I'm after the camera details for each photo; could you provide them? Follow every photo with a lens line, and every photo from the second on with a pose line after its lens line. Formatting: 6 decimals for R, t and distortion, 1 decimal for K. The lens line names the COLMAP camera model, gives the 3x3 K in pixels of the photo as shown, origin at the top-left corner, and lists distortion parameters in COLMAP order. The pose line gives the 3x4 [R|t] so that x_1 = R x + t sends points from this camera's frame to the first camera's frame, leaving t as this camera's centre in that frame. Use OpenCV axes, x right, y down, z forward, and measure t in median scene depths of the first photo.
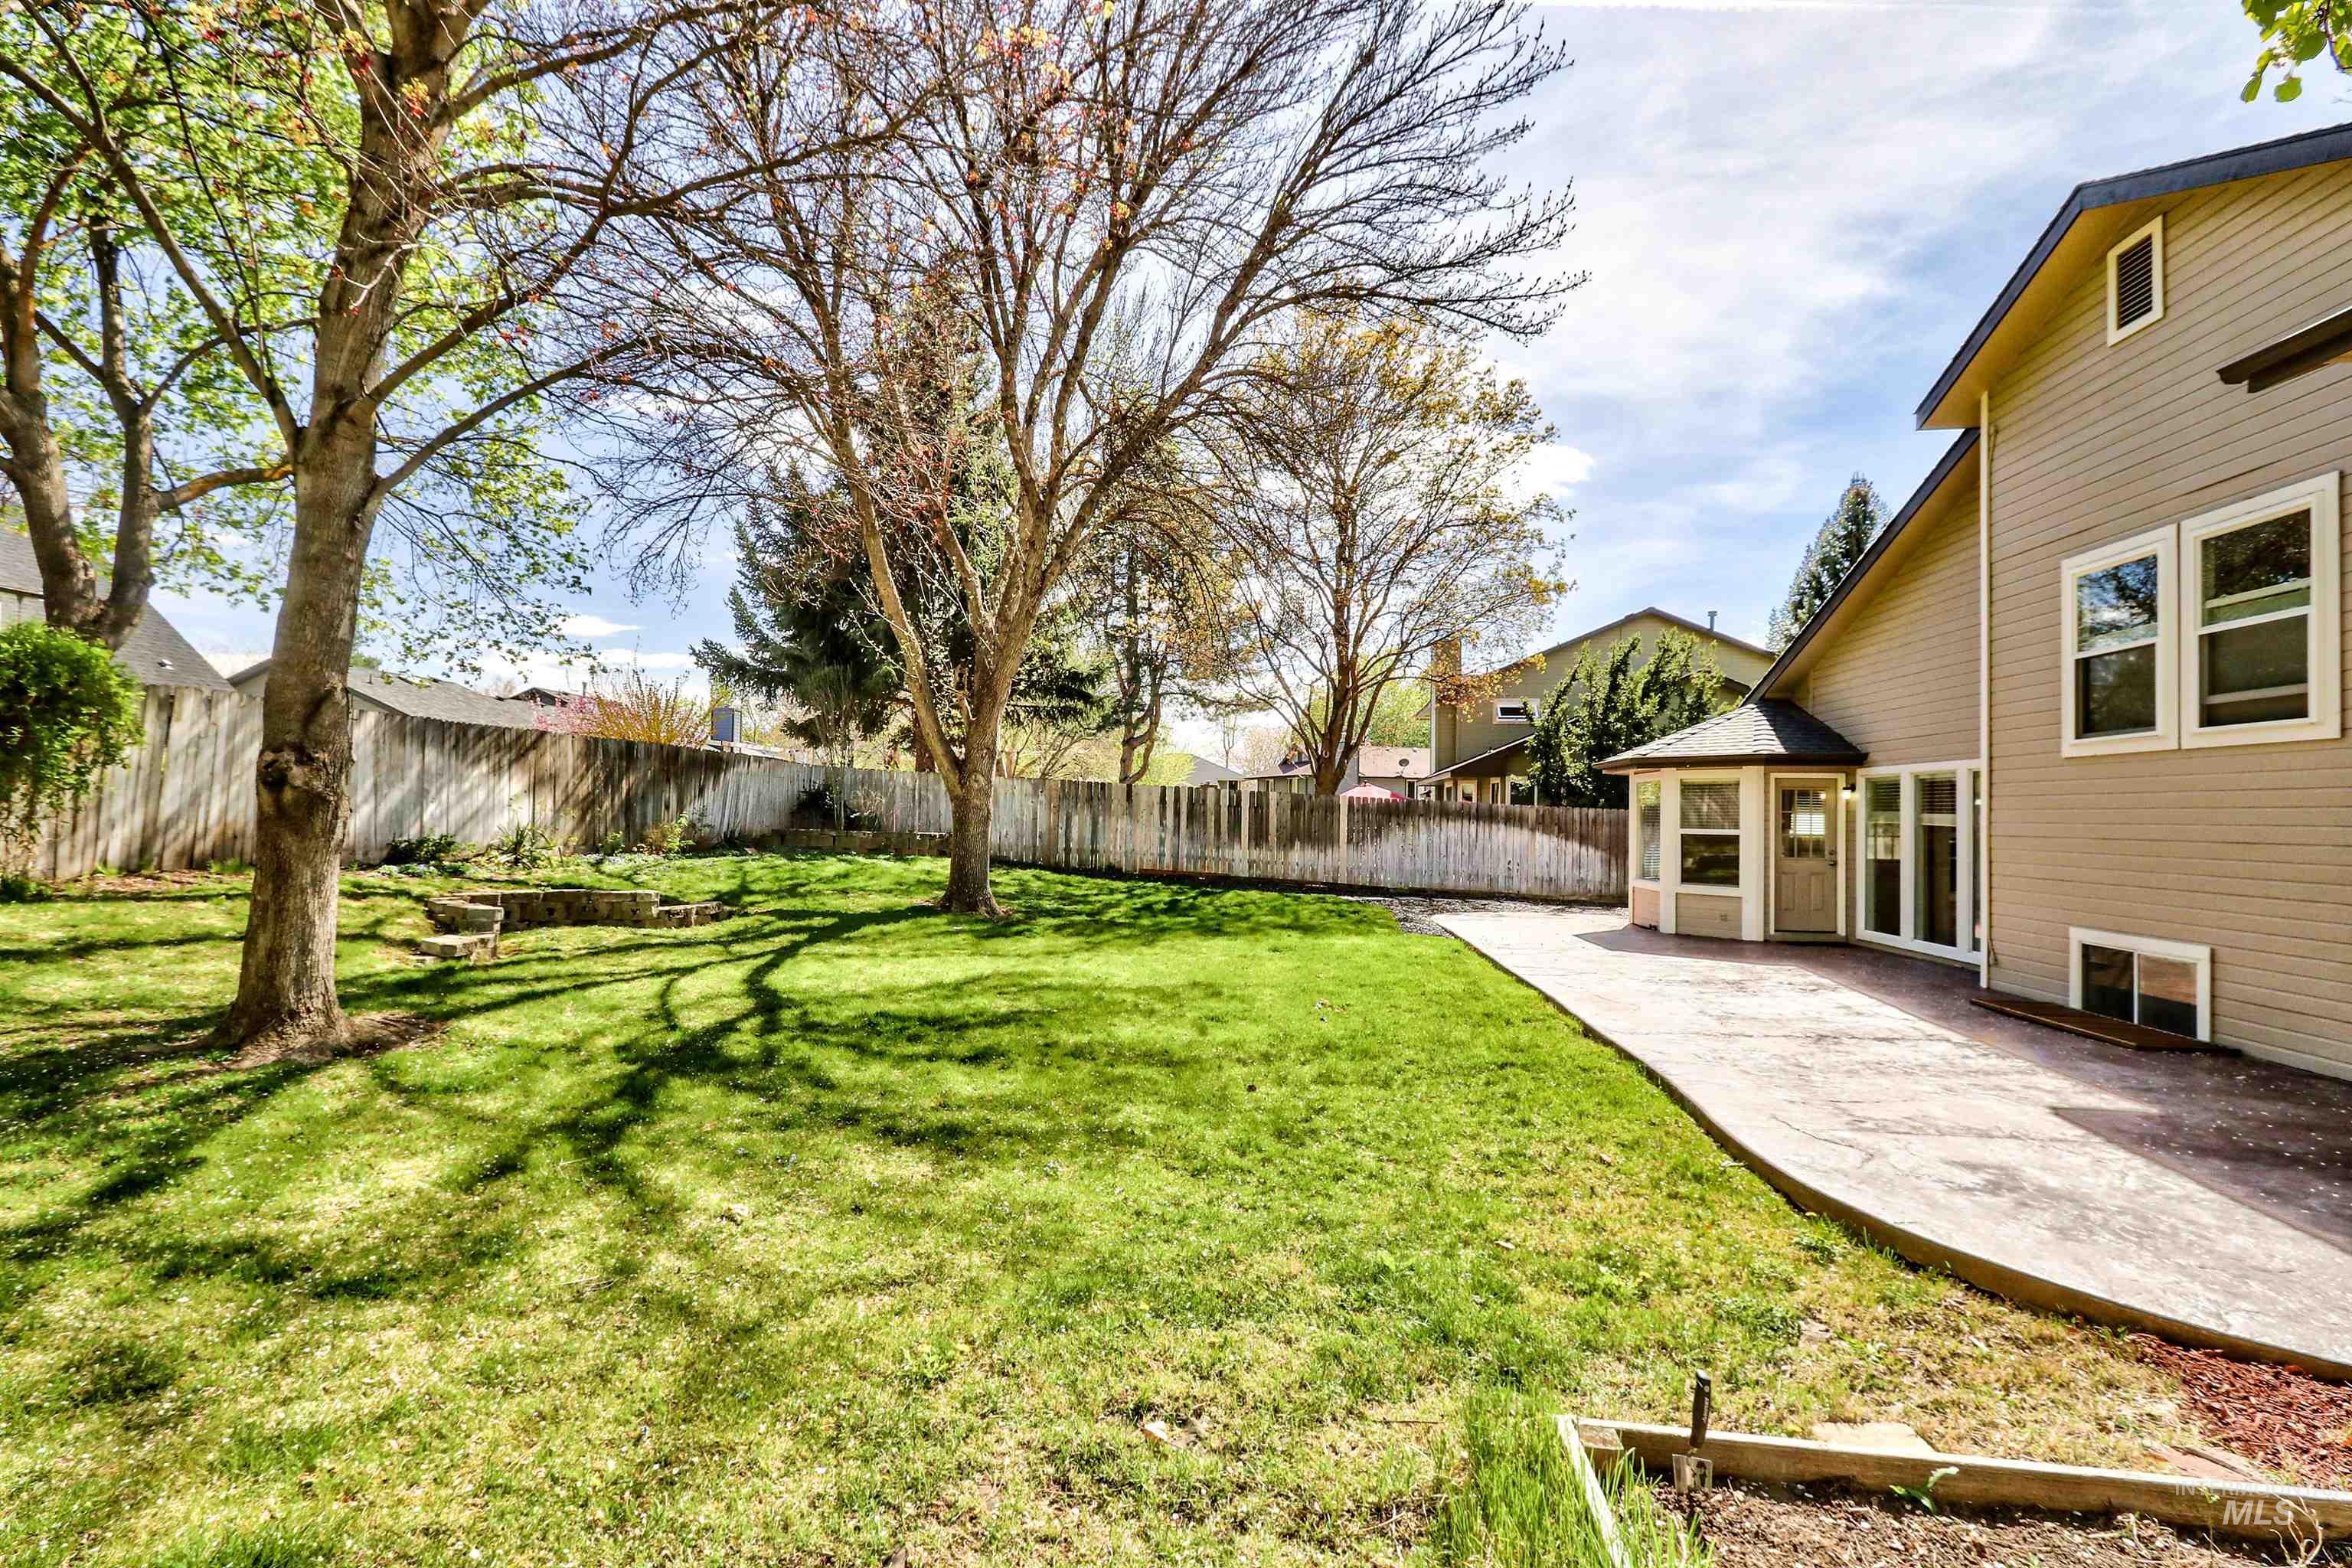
lens RADIAL K [[1092.4, 0, 1156.1], [0, 1092.4, 786.0], [0, 0, 1]] dist [0.004831, 0.000111]
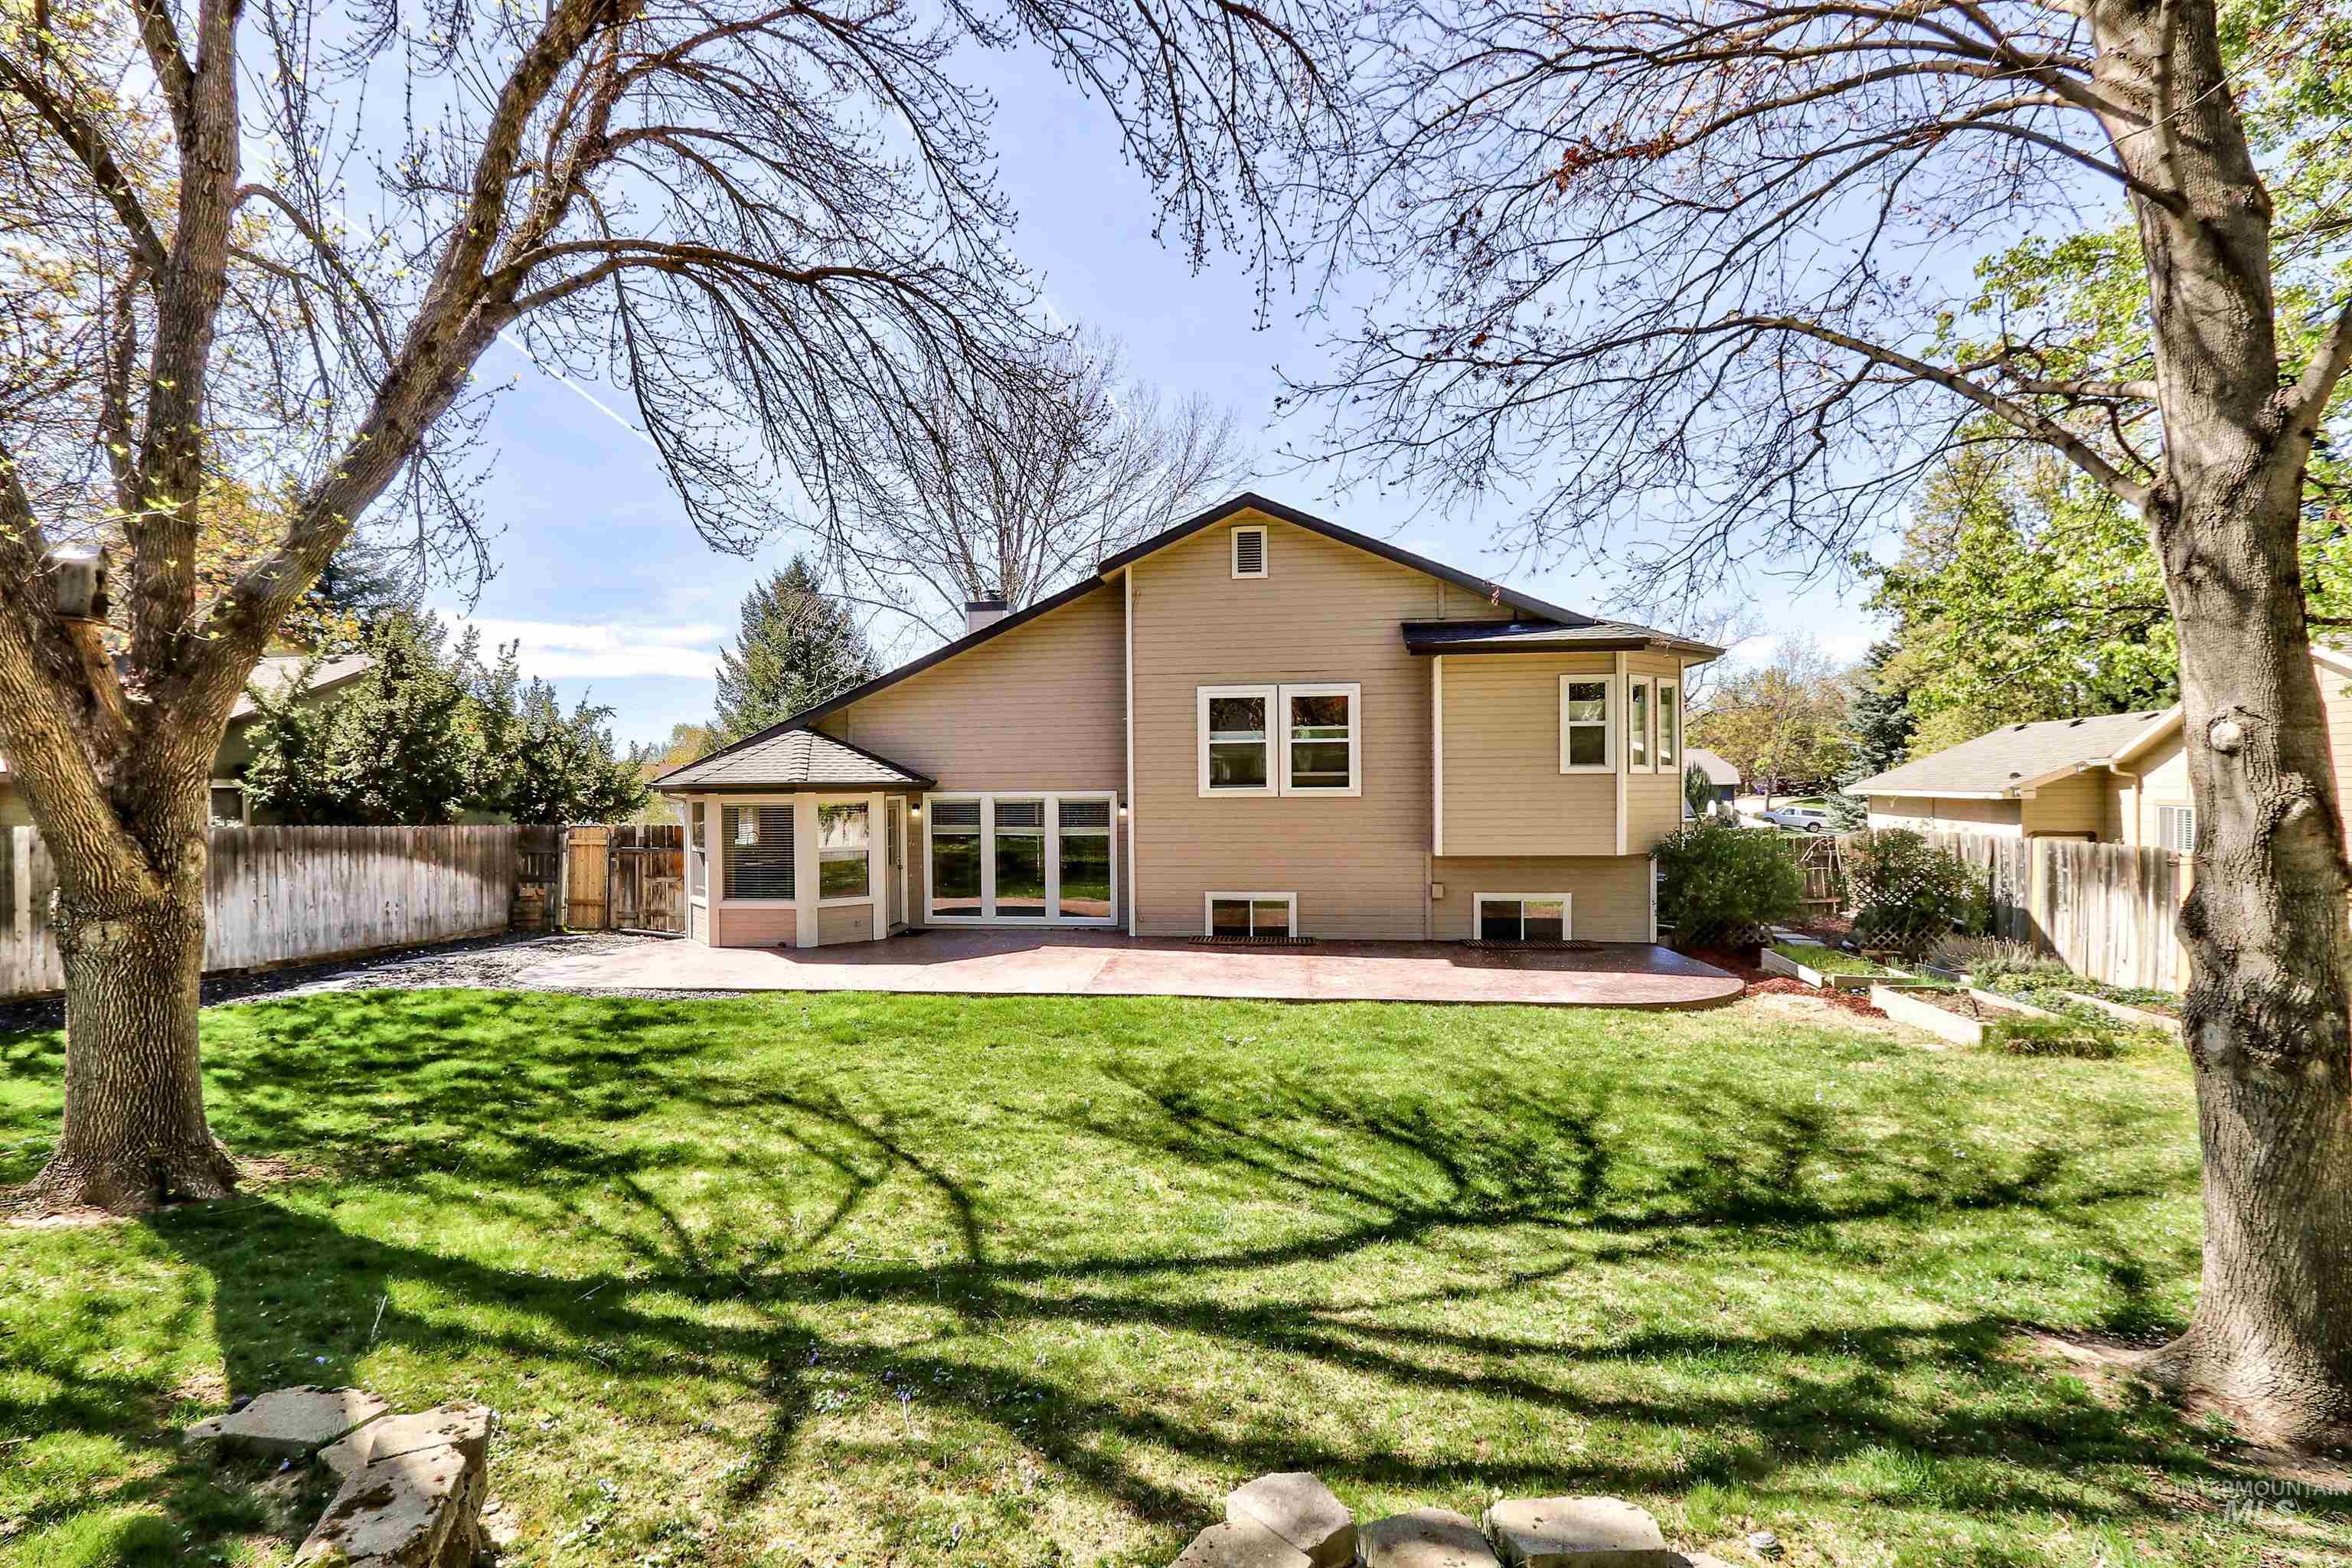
lens RADIAL K [[1092.4, 0, 1156.1], [0, 1092.4, 786.0], [0, 0, 1]] dist [0.004831, 0.000111]
pose [[0.014670, -0.022881, 0.999631, -1.060188], [-0.015136, 0.999619, 0.023103, -0.093989], [-0.999778, -0.015469, 0.014318, 1.163549]]
